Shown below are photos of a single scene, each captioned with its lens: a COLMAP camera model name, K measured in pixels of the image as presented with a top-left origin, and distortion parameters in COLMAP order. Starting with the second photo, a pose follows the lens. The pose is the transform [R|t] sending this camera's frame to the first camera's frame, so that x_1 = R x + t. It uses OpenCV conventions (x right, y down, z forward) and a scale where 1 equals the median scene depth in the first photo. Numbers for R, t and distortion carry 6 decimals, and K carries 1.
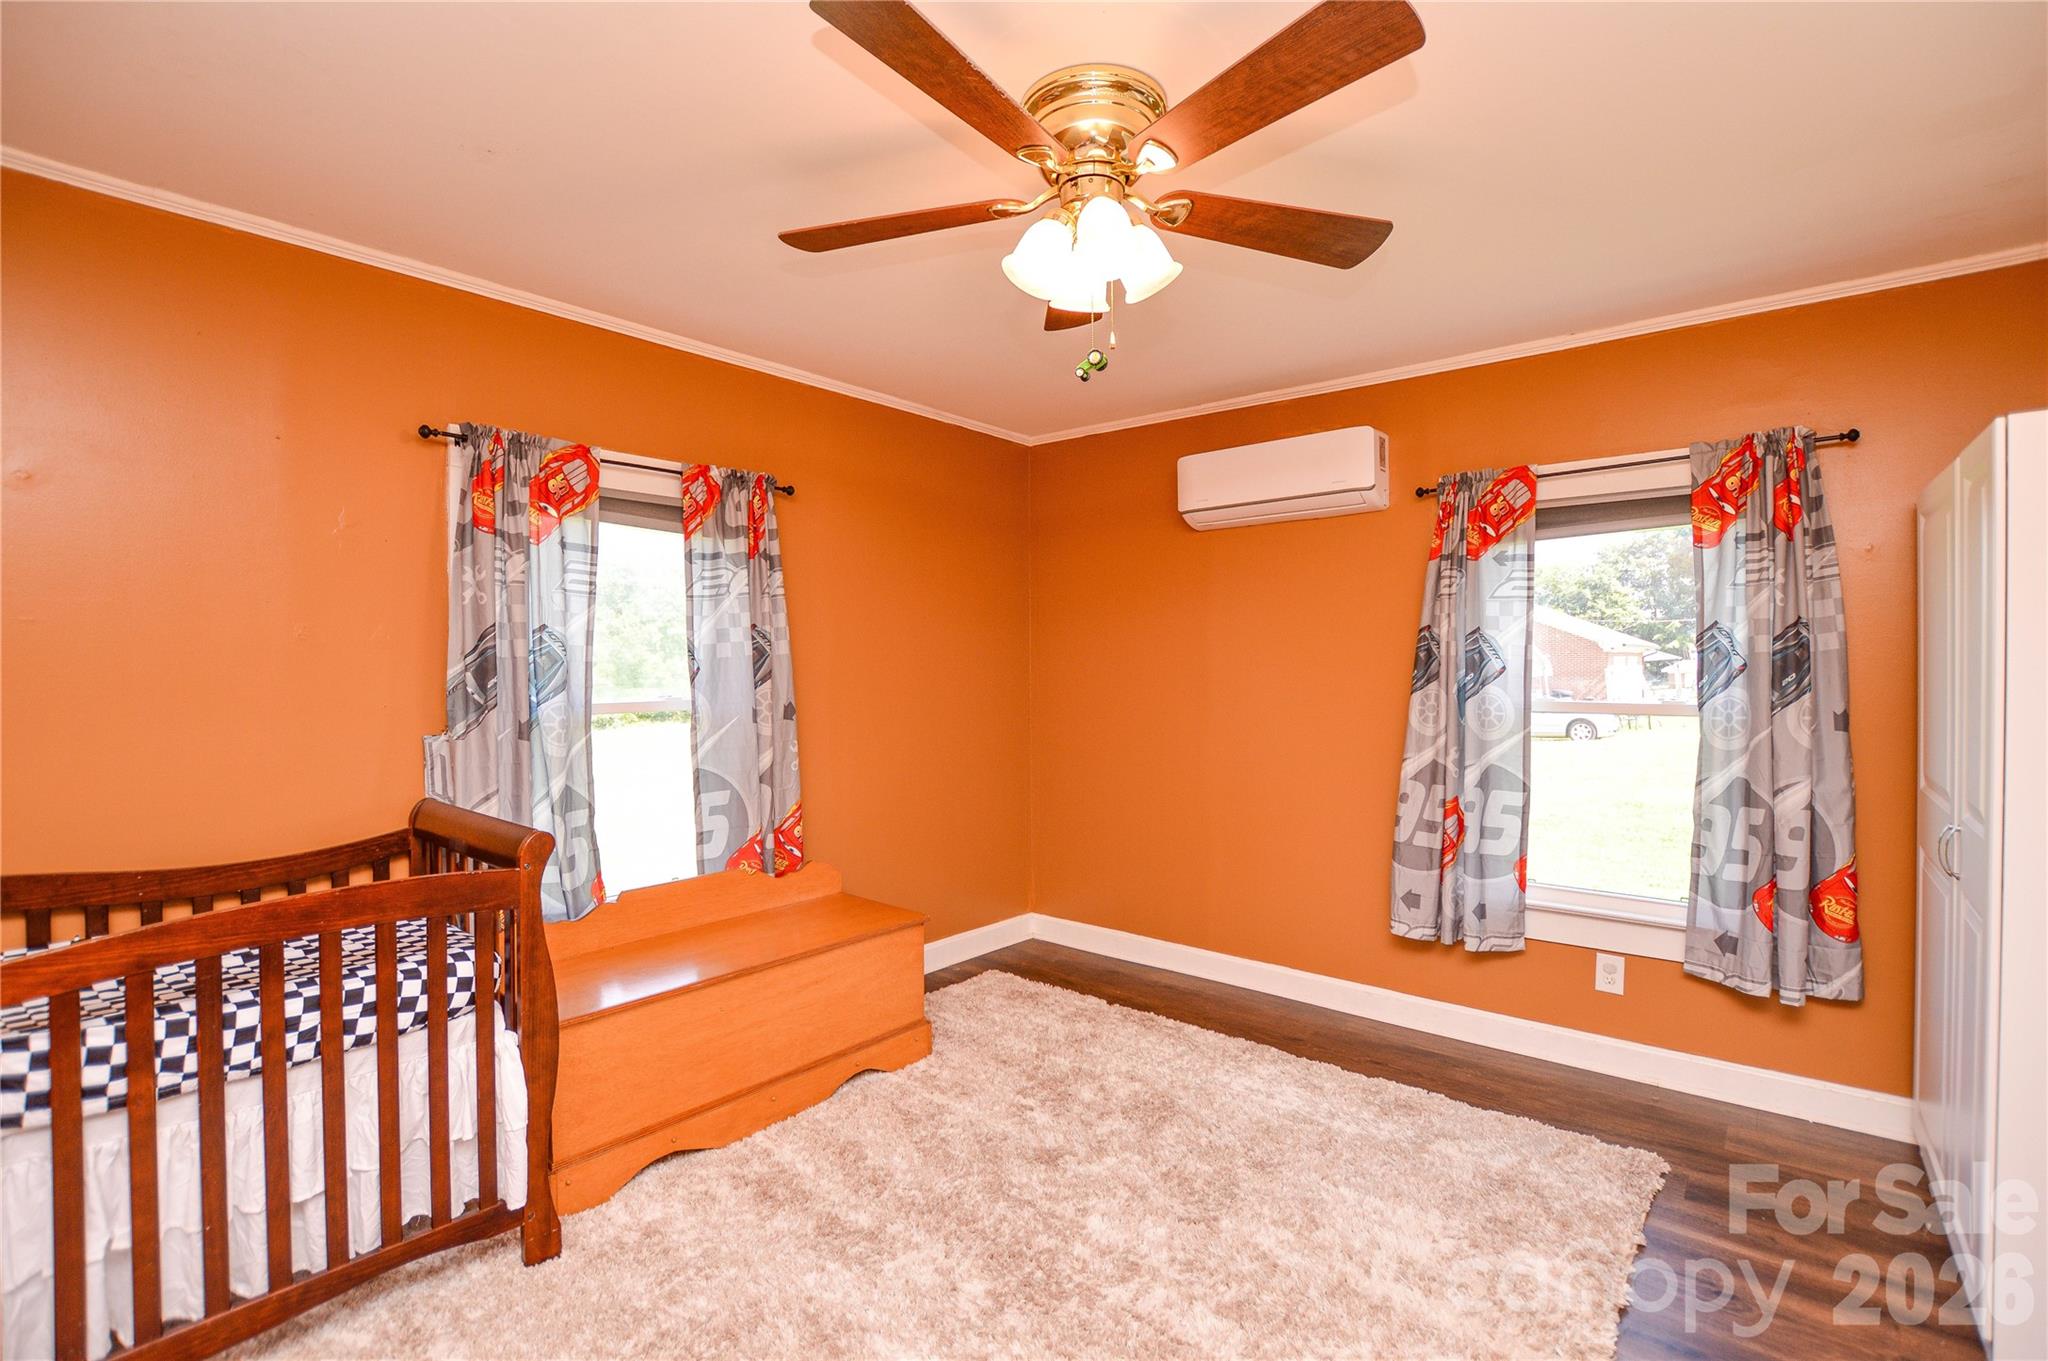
lens RADIAL K [[911.5, 0, 1021.6], [0, 911.5, 678.3], [0, 0, 1]] dist [-0.028516, 0.000673]
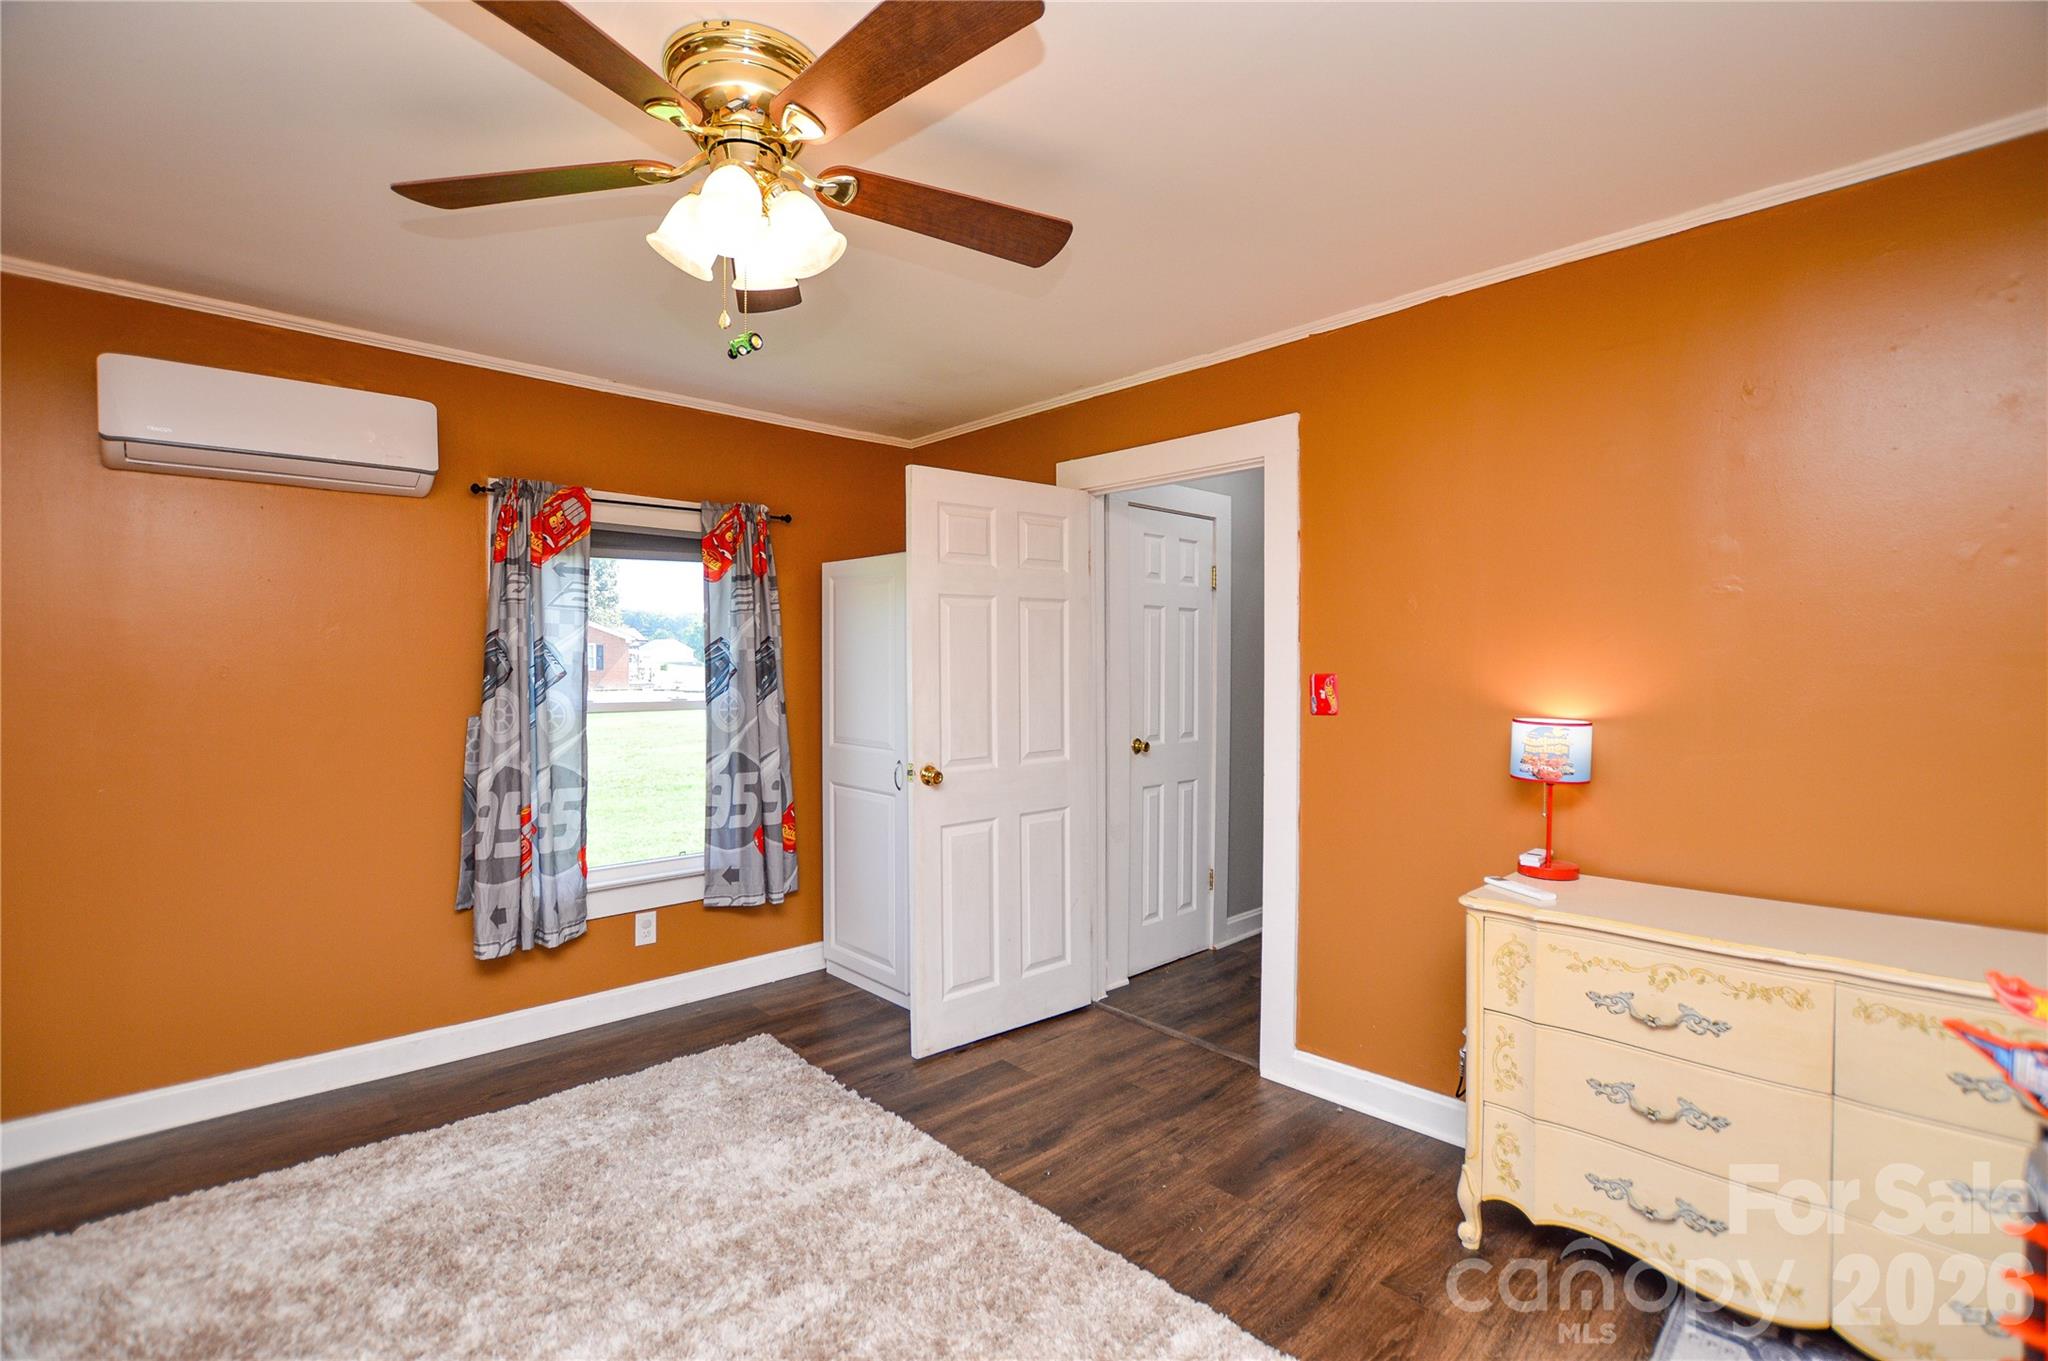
lens RADIAL K [[911.5, 0, 1021.6], [0, 911.5, 678.3], [0, 0, 1]] dist [-0.028516, 0.000673]
pose [[0.127555, -0.011099, 0.991769, -0.497115], [0.012309, 0.999878, 0.009607, -0.009699], [-0.991755, 0.010982, 0.127676, 0.366381]]
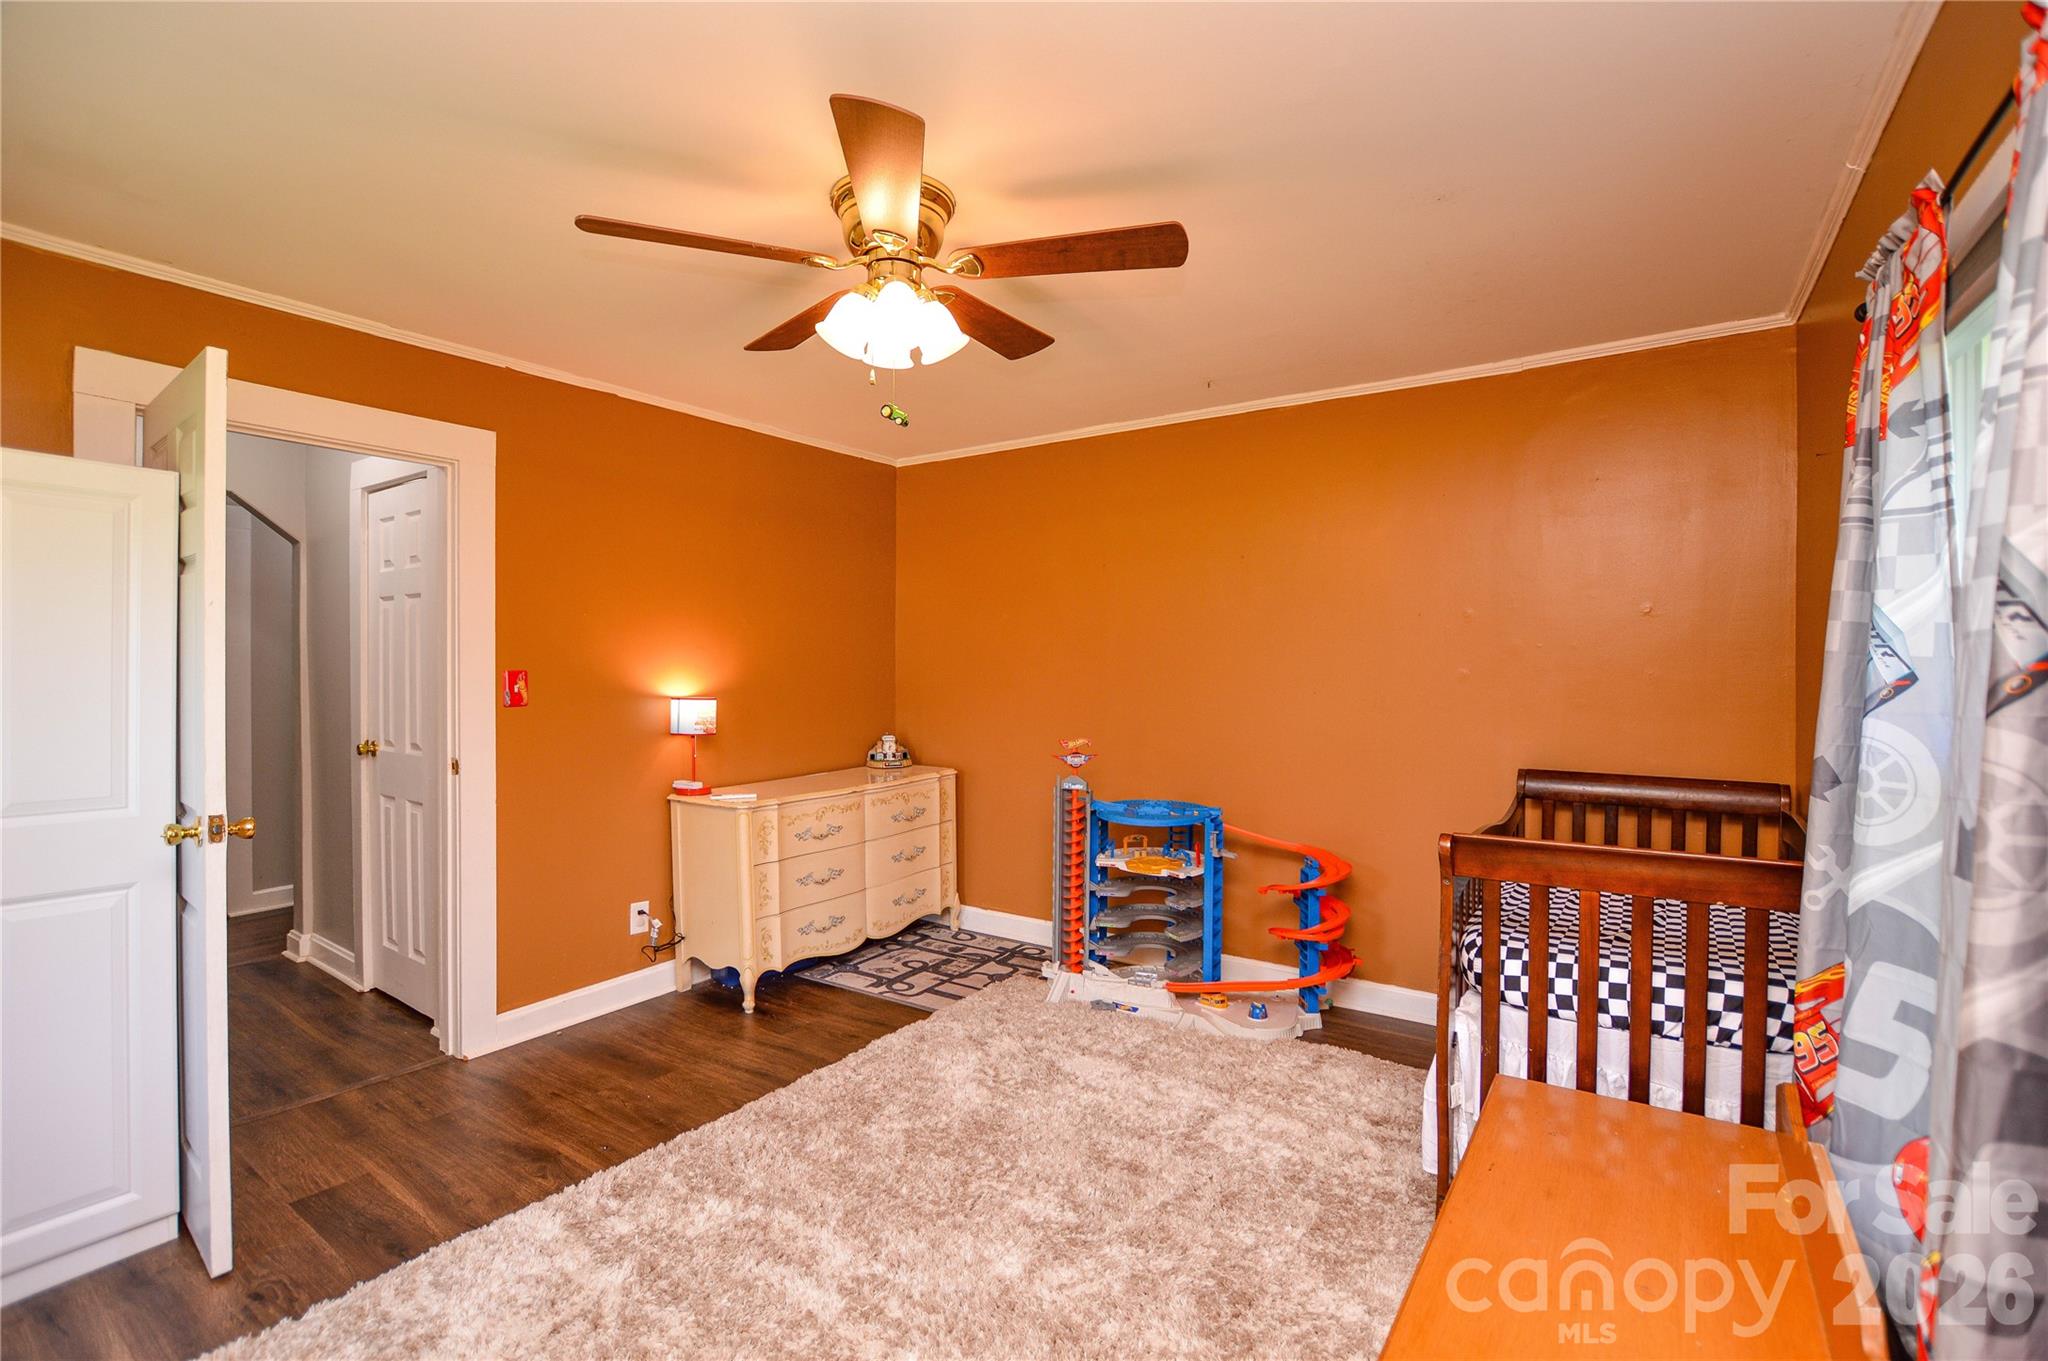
lens RADIAL K [[911.5, 0, 1021.6], [0, 911.5, 678.3], [0, 0, 1]] dist [-0.028516, 0.000673]
pose [[-0.995341, -0.001431, -0.096410, 0.012593], [-0.003771, 0.999703, 0.024097, -0.020763], [0.096347, 0.024348, -0.995050, 1.342843]]
